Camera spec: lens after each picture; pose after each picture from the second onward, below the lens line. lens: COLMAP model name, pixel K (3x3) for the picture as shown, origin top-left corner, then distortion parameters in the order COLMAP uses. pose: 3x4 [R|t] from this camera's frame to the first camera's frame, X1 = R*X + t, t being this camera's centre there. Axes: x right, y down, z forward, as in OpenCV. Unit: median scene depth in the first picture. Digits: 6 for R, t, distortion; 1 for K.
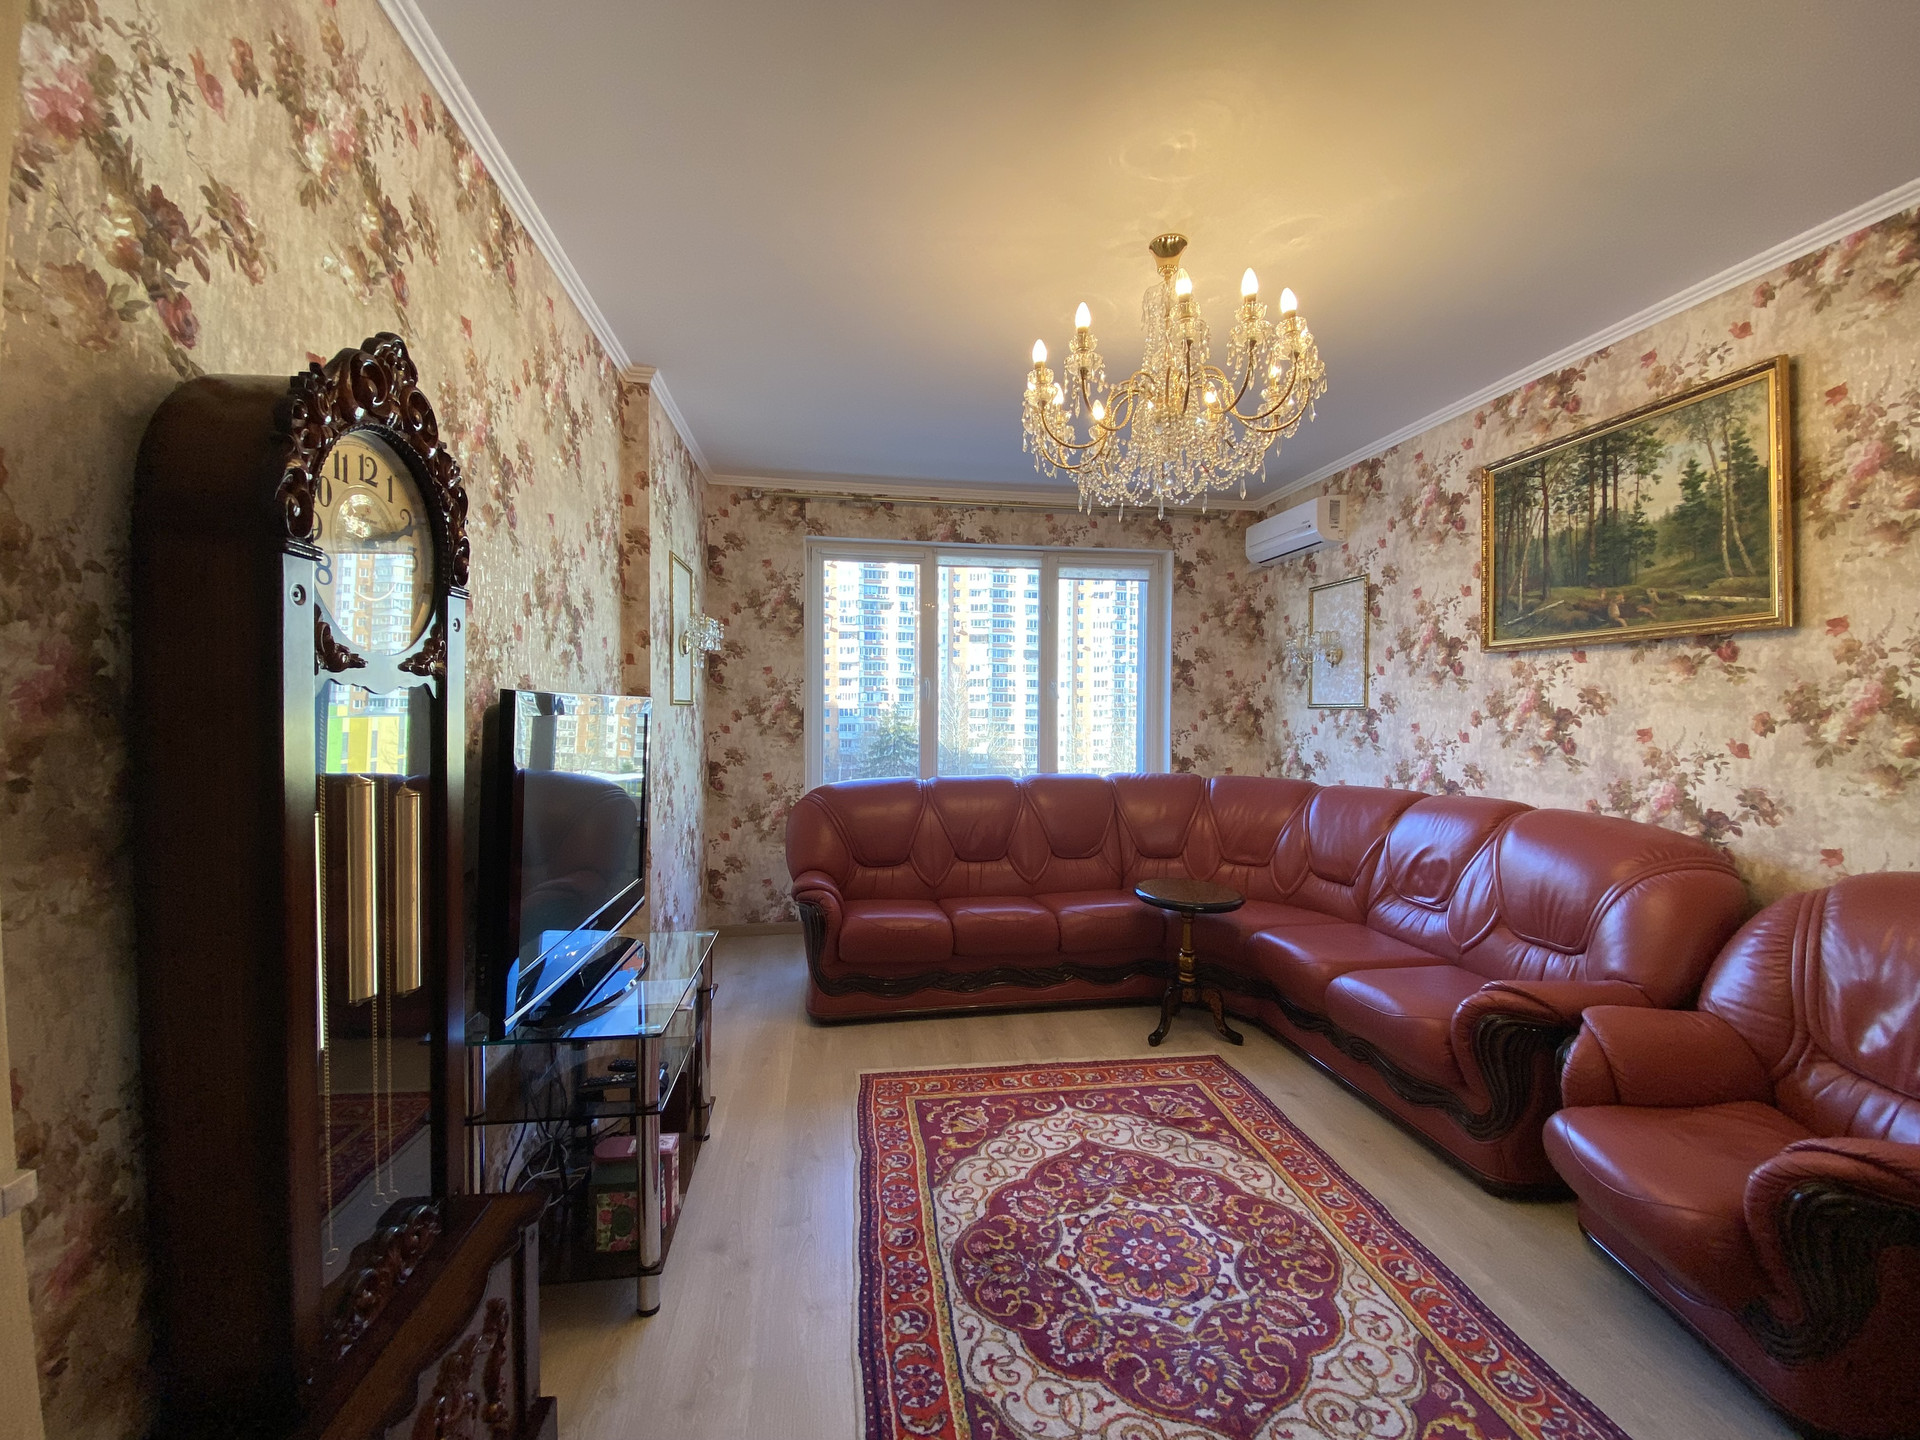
lens RADIAL K [[767.5, 0, 955.9], [0, 767.5, 714.2], [0, 0, 1]] dist [-0.003879, -0.007072]
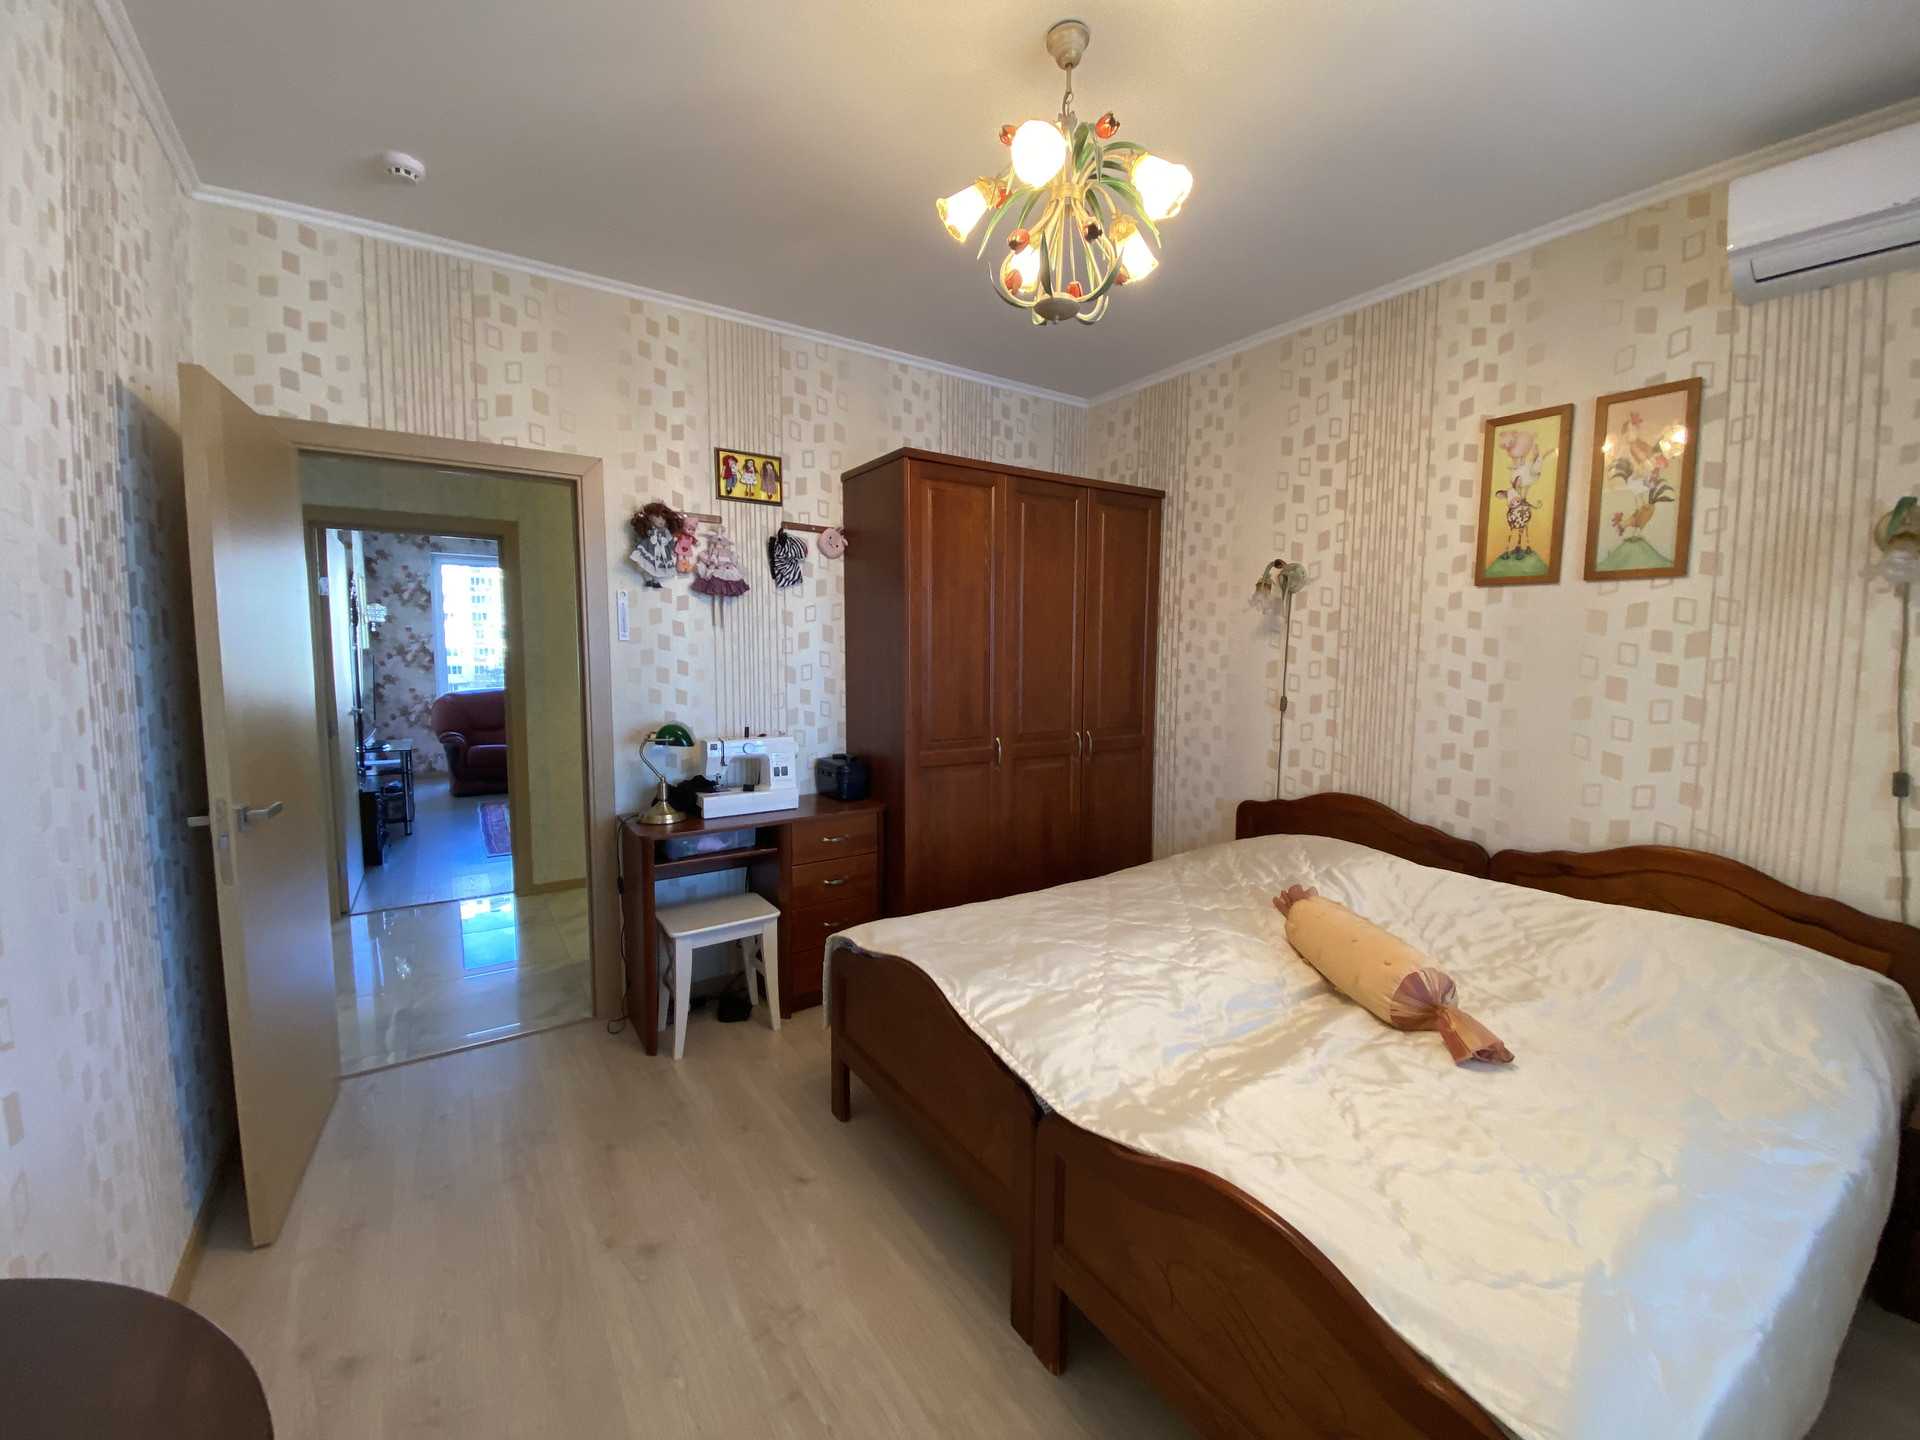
lens RADIAL K [[767.5, 0, 944.6], [0, 767.5, 715.6], [0, 0, 1]] dist [-0.003879, -0.007072]
pose [[0.905743, -0.037606, 0.422156, 0.117622], [0.006050, 0.997102, 0.075842, 0.013295], [-0.423785, -0.066139, 0.903345, -1.104784]]
